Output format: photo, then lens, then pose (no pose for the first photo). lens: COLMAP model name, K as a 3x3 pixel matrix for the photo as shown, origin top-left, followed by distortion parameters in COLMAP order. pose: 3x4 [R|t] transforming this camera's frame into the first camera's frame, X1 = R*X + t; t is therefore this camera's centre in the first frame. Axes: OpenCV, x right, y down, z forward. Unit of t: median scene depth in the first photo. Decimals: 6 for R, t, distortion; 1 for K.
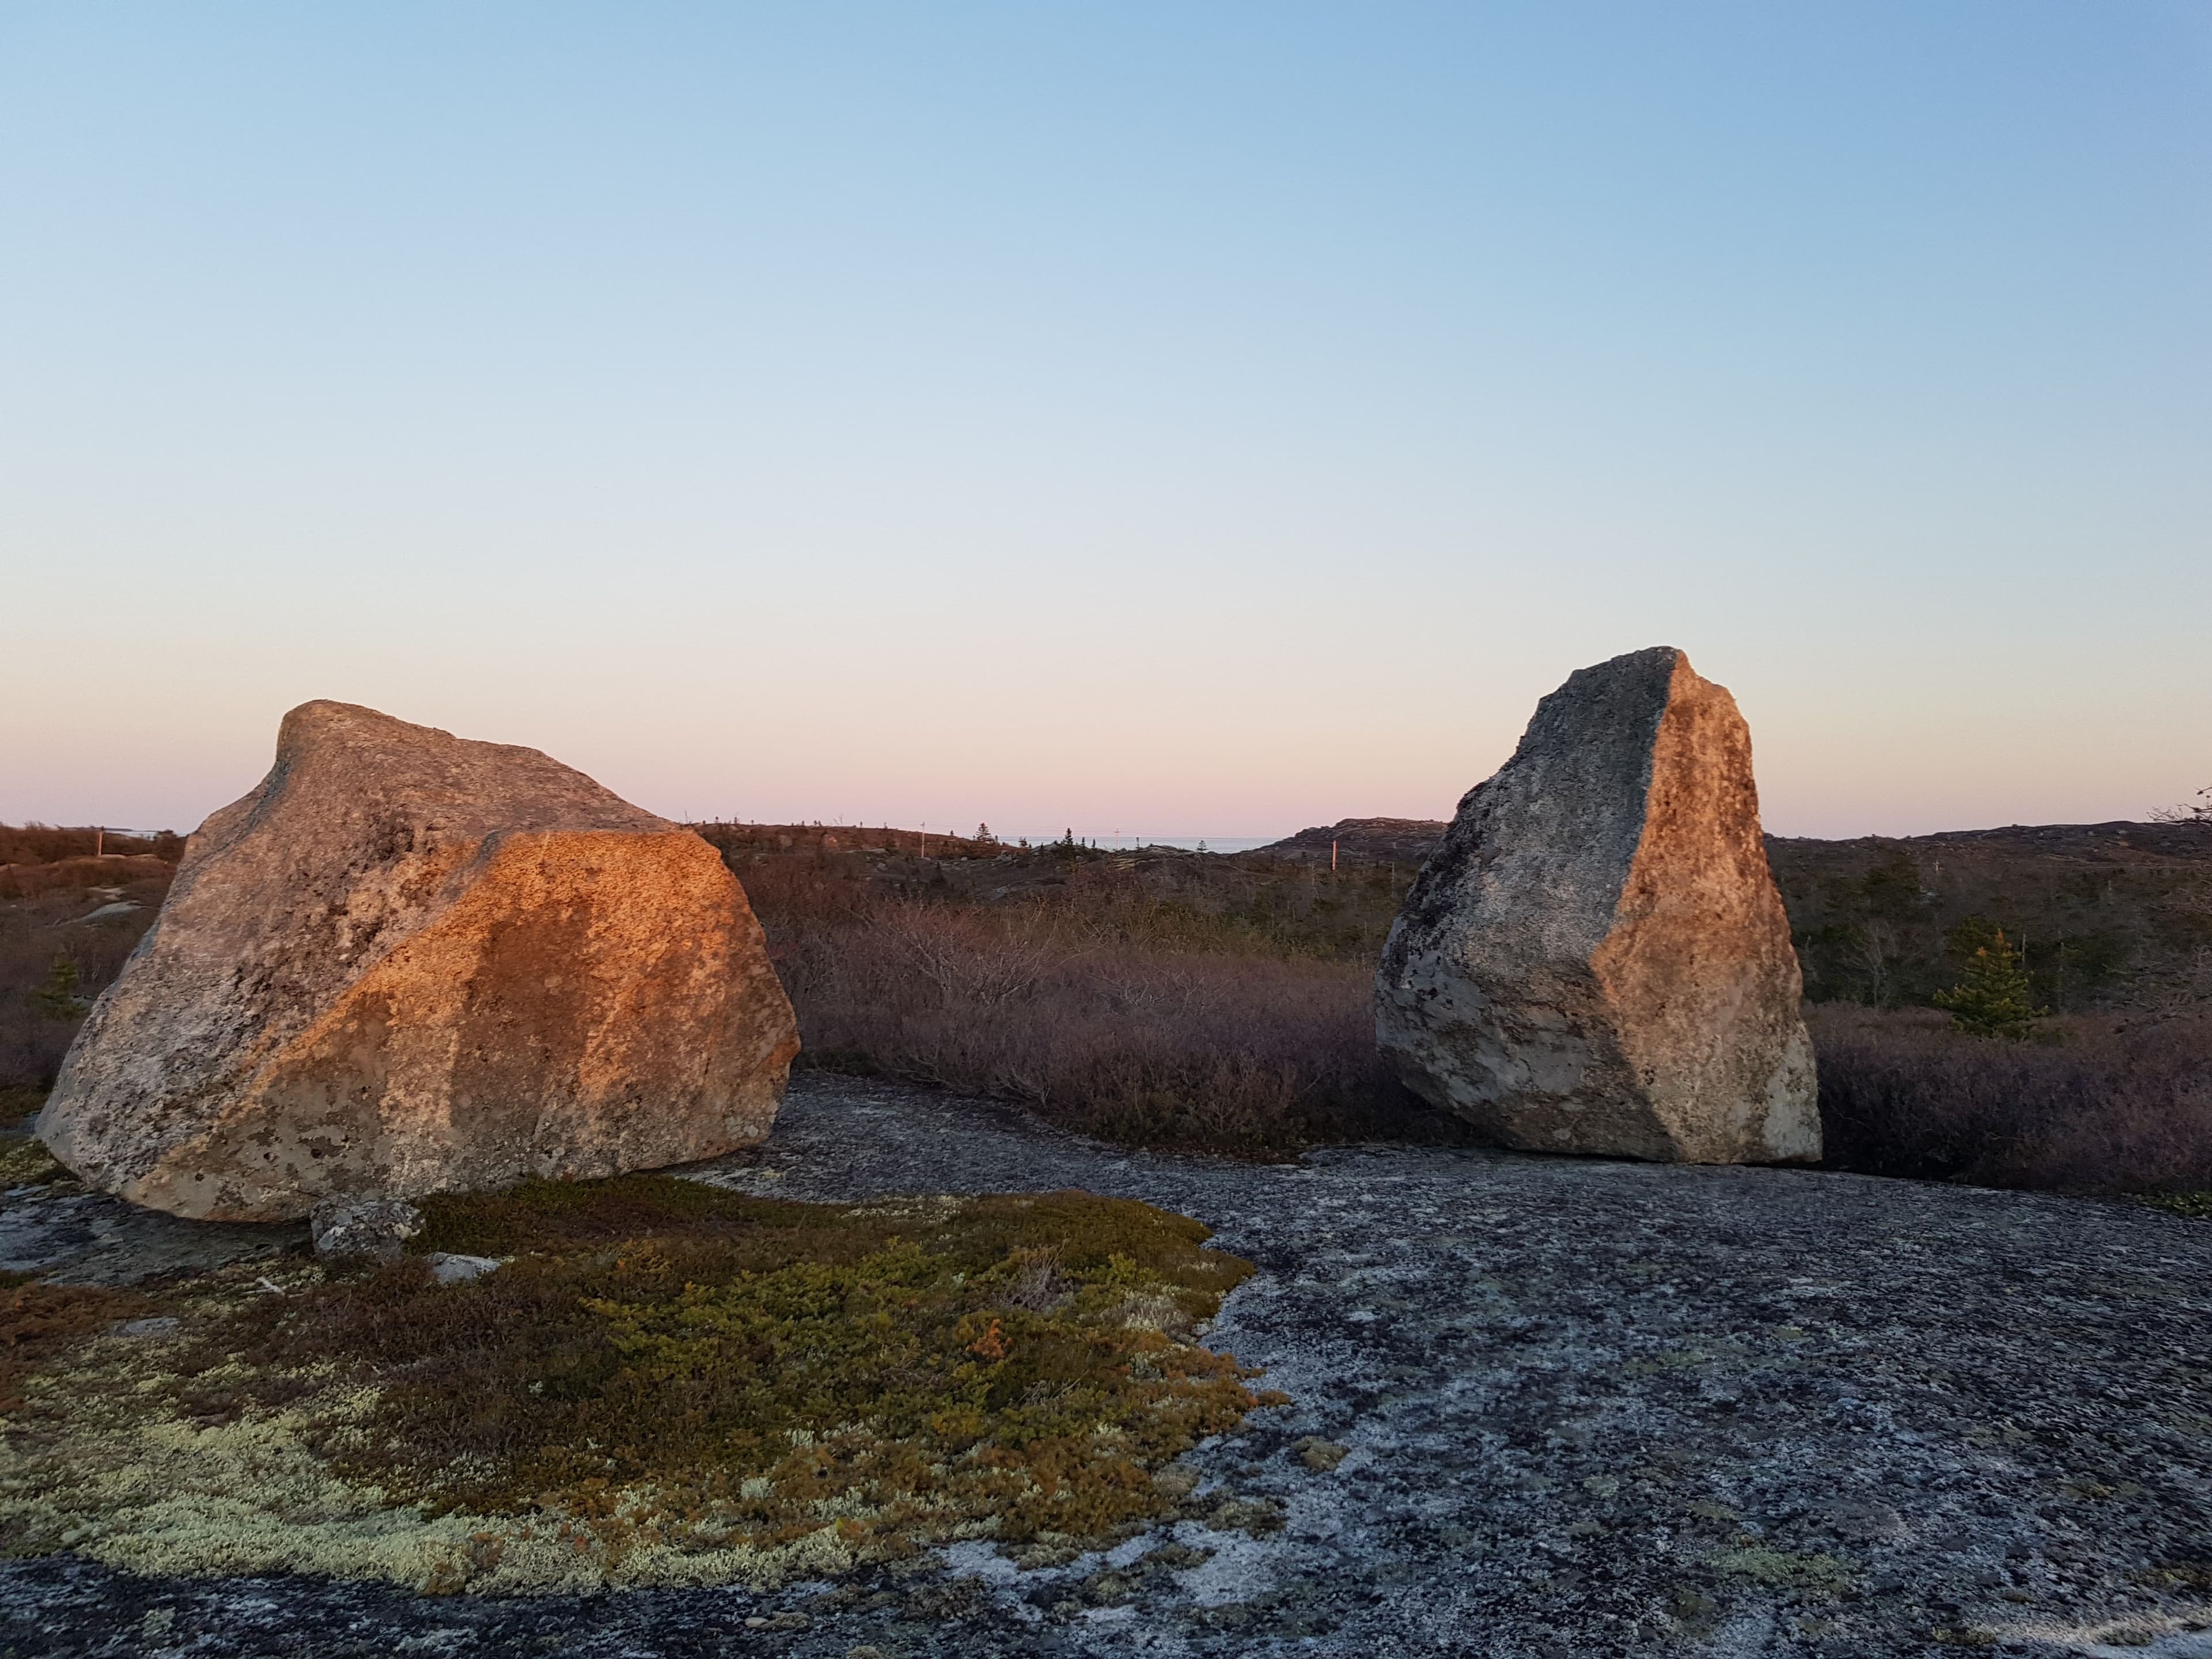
lens RADIAL K [[1696.0, 0, 1095.6], [0, 1696.0, 820.1], [0, 0, 1]] dist [0.037317, -0.068138]
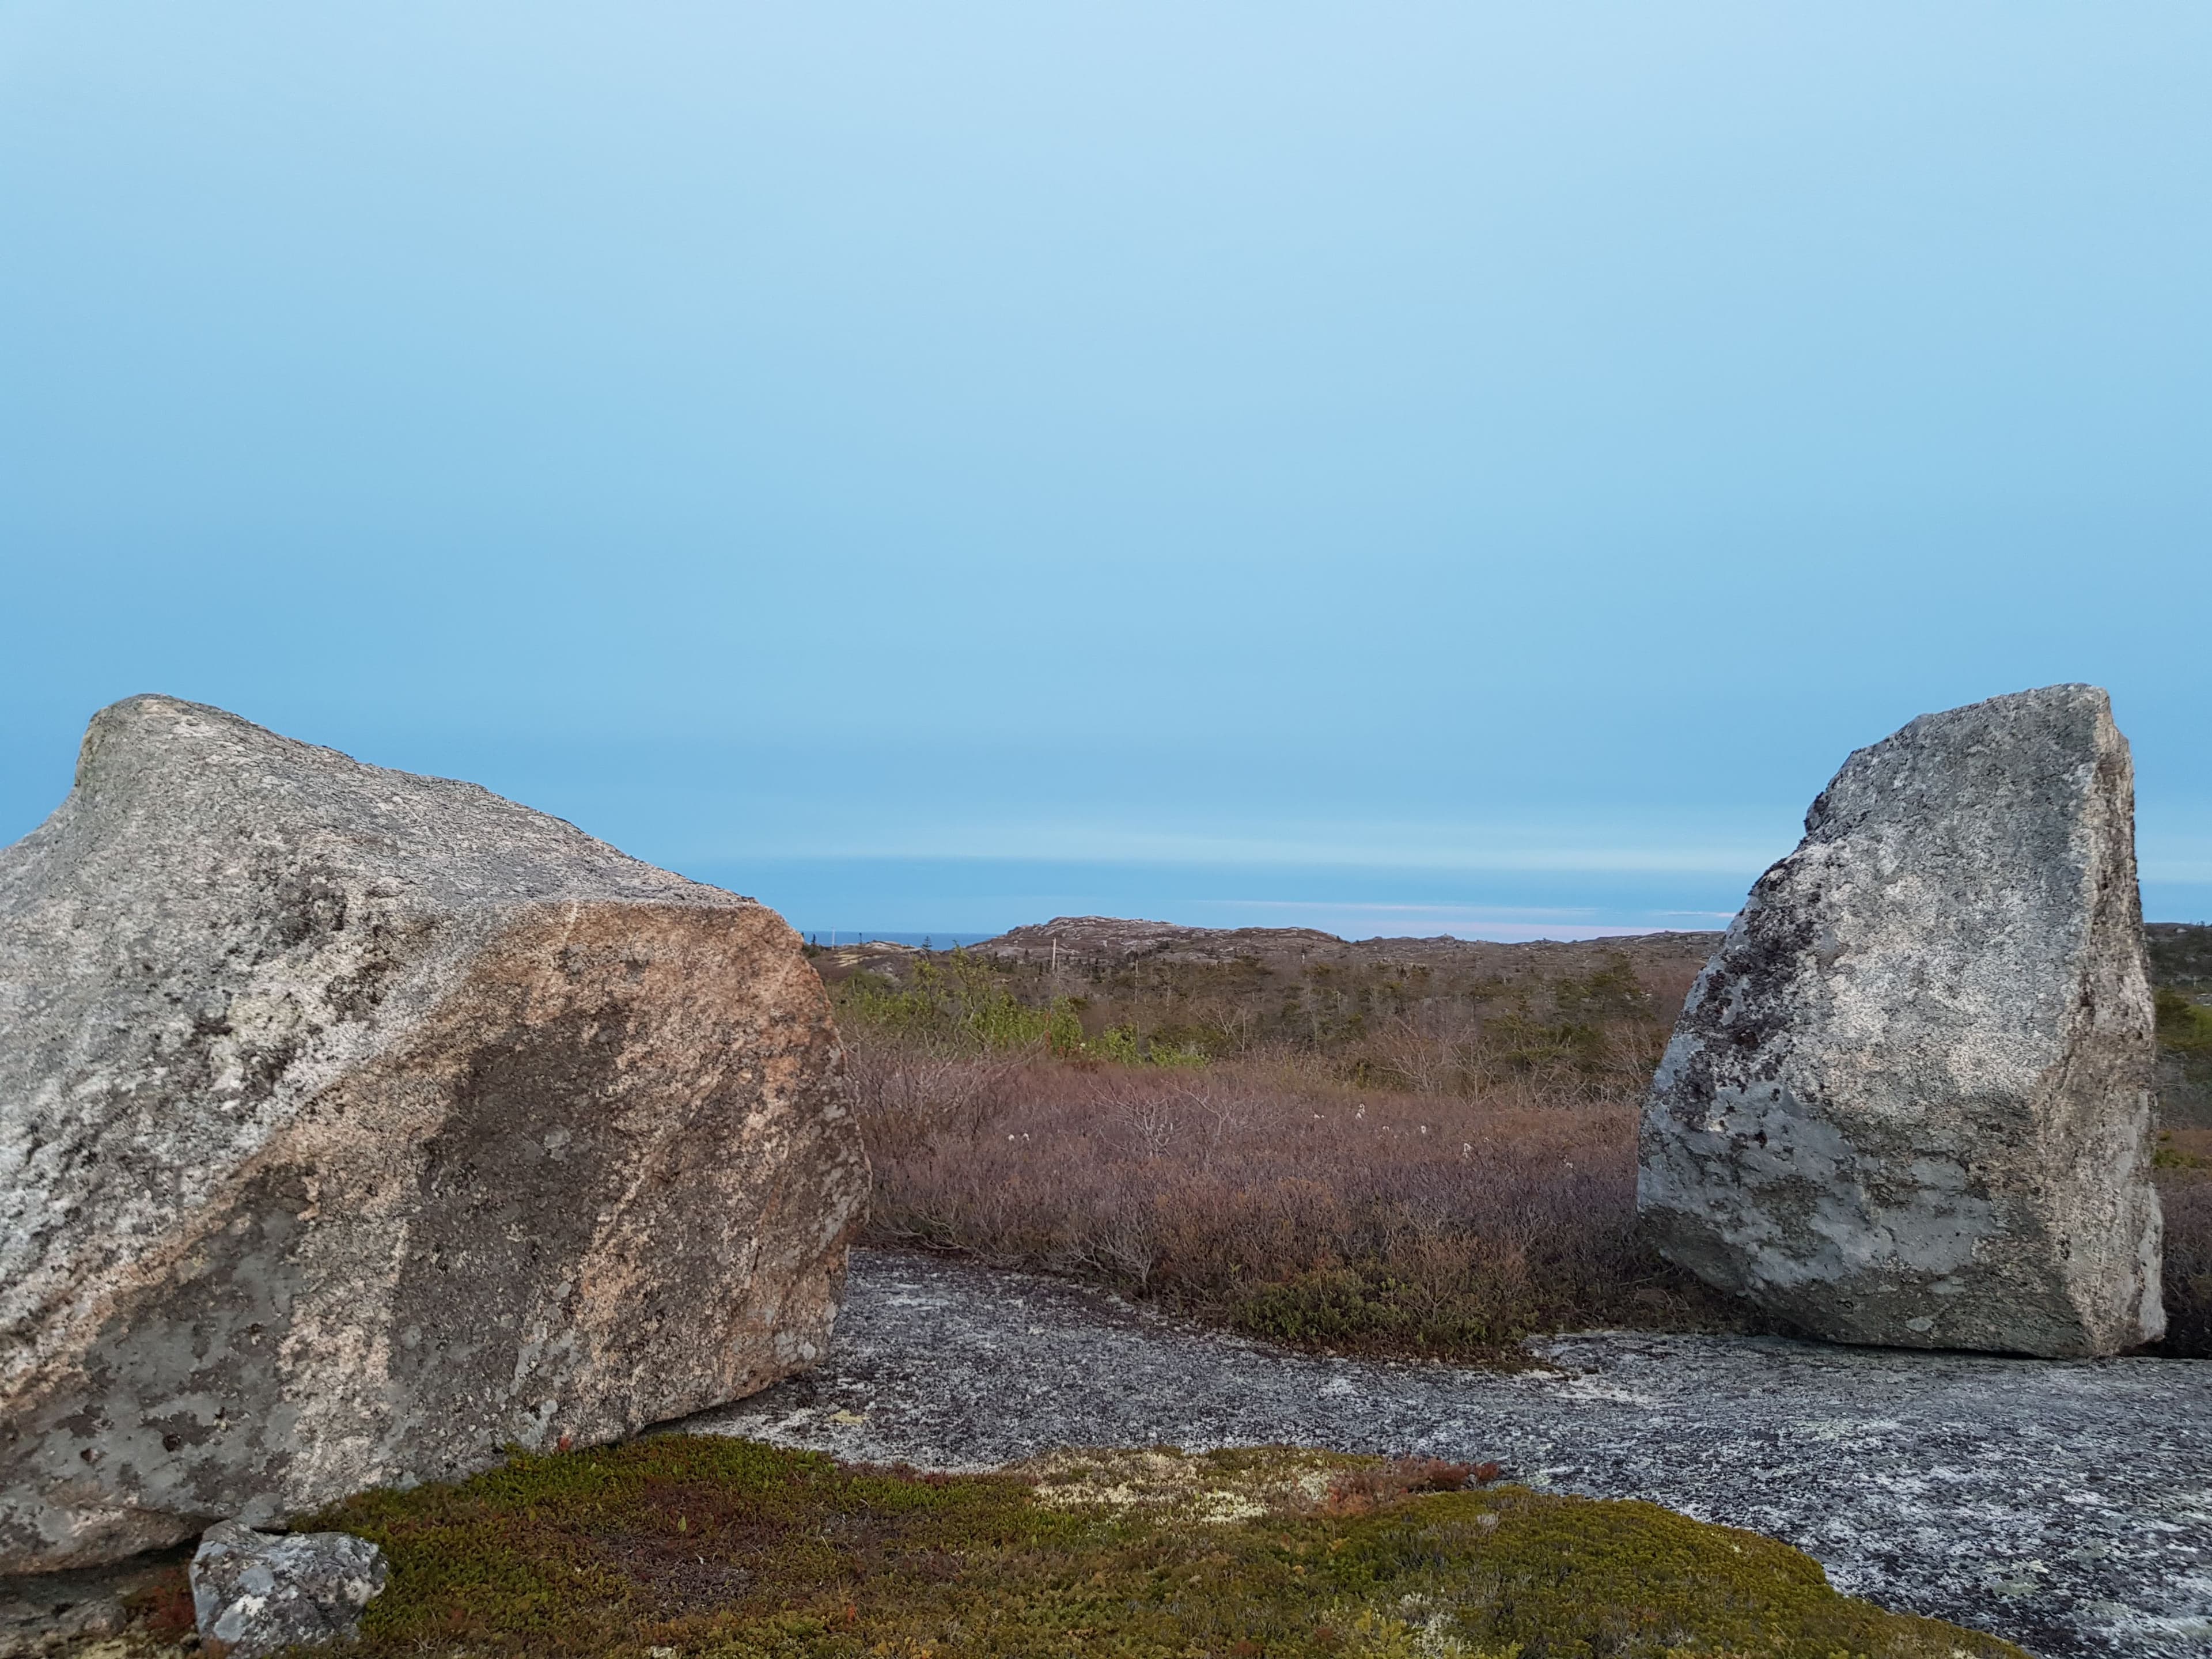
lens RADIAL K [[1696.0, 0, 1106.1], [0, 1696.0, 833.8], [0, 0, 1]] dist [0.037317, -0.068138]
pose [[0.981747, 0.022425, 0.188865, -0.235592], [-0.013095, 0.998638, -0.050502, 0.010338], [-0.189740, 0.047107, 0.980704, 0.325305]]
